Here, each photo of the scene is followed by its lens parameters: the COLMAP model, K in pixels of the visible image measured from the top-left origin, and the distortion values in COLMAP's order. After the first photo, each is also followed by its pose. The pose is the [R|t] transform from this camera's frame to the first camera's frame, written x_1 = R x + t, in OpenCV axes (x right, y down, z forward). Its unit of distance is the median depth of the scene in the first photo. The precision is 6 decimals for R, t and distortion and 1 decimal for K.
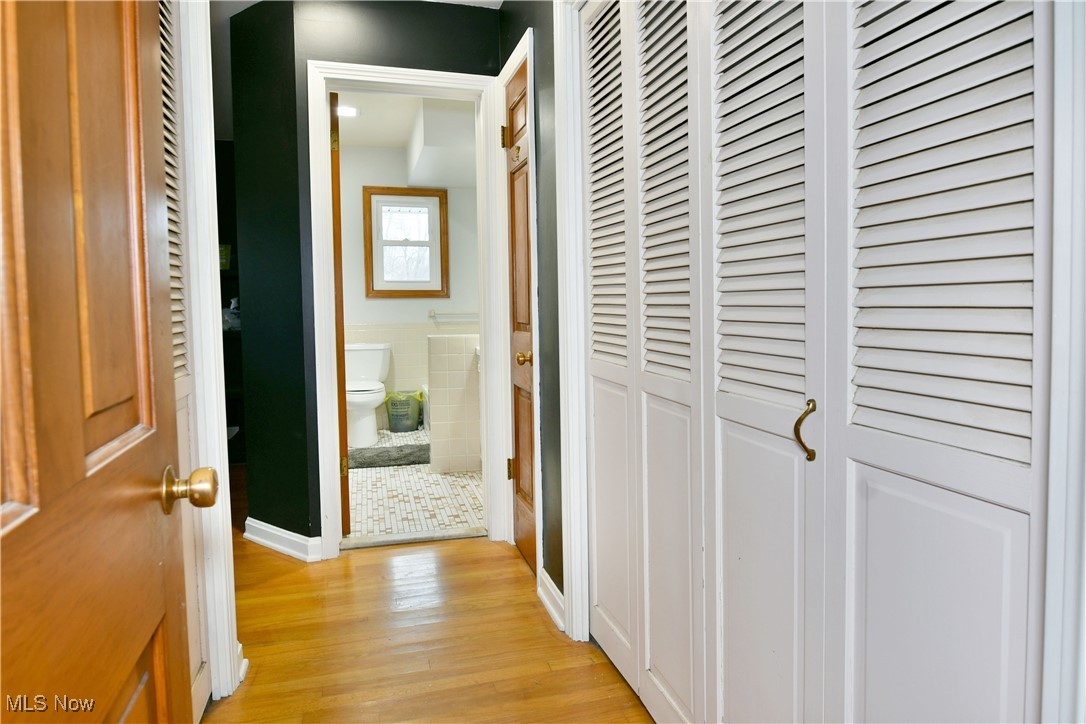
lens RADIAL K [[662.9, 0, 543.0], [0, 662.9, 362.0], [0, 0, 1]] dist [-0.005195, -0.002751]
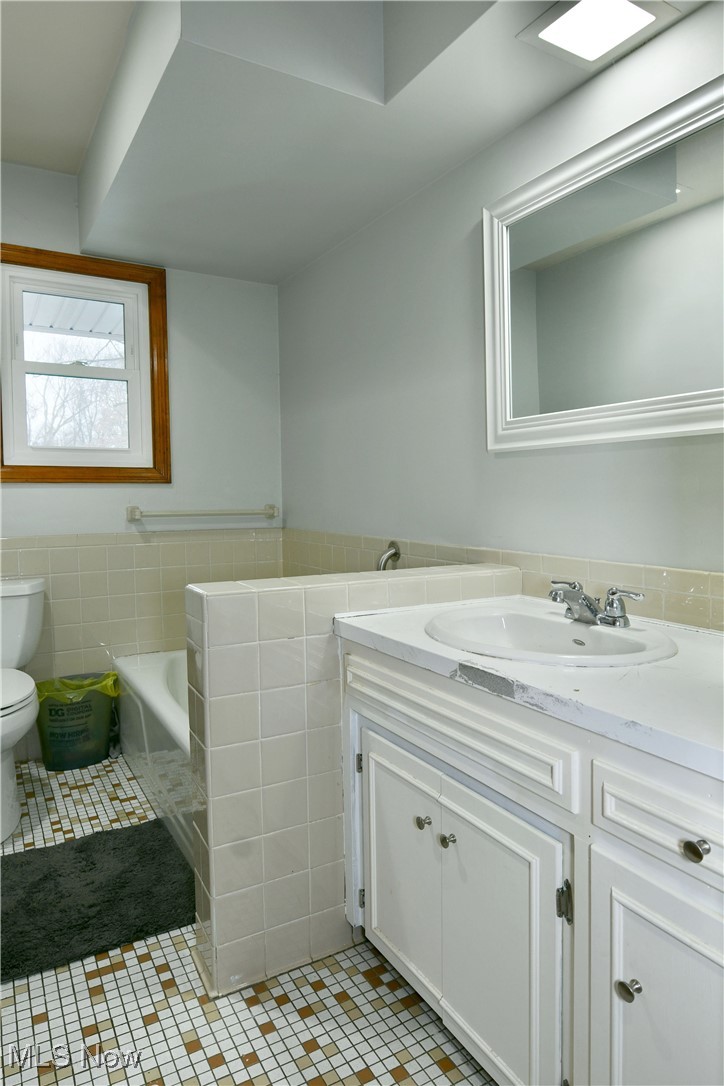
lens RADIAL K [[668.1, 0, 362.0], [0, 668.1, 543.0], [0, 0, 1]] dist [-0.003726, -0.001499]
pose [[0.967103, -0.010974, 0.254148, -0.132180], [0.019447, 0.999335, -0.030849, -0.033027], [-0.253640, 0.034776, 0.966673, 0.481935]]
